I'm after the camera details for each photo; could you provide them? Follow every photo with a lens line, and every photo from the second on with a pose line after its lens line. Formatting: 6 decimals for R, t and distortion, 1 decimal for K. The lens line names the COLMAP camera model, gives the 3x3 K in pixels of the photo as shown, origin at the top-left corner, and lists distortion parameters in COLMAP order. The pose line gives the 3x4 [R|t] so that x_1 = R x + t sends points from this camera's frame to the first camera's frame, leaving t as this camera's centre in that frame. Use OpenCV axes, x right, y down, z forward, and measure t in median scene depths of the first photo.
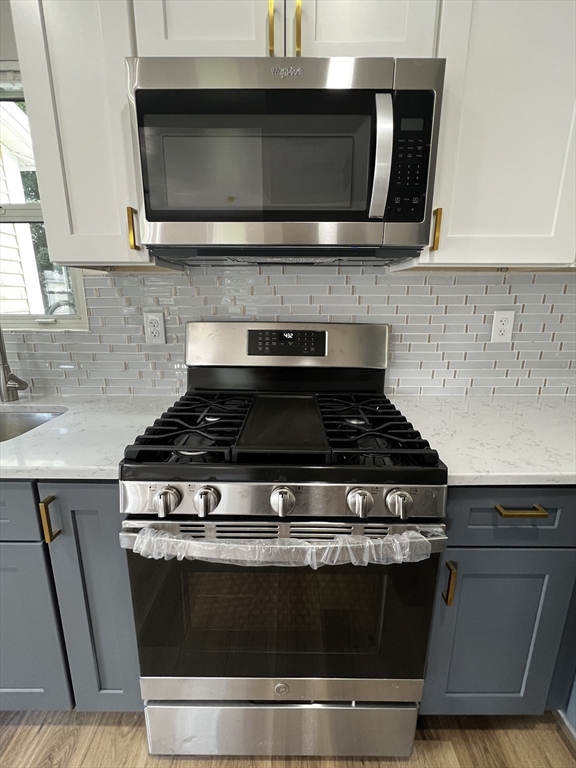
lens RADIAL K [[345.7, 0, 289.0], [0, 345.7, 382.8], [0, 0, 1]] dist [-0.001515, 0.000273]
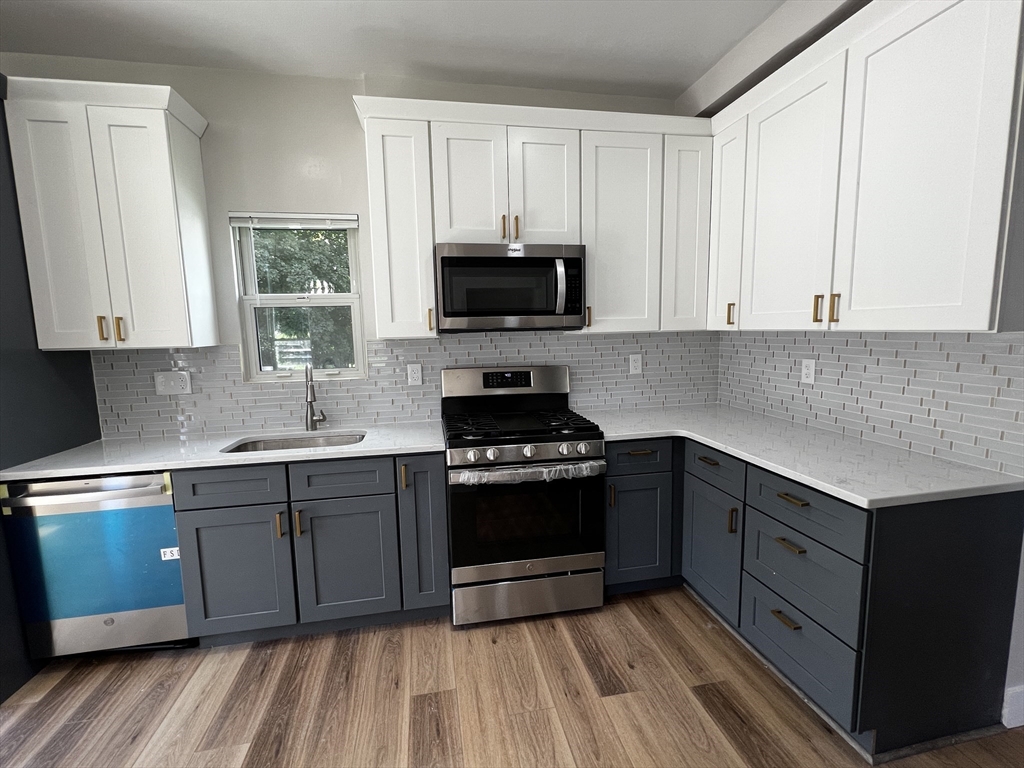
lens RADIAL K [[460.9, 0, 510.4], [0, 460.9, 385.9], [0, 0, 1]] dist [-0.001515, 0.000273]
pose [[0.982987, -0.047709, 0.177369, -0.492923], [0.069996, 0.990108, -0.121603, 0.228566], [-0.169813, 0.131949, 0.976603, -1.419736]]
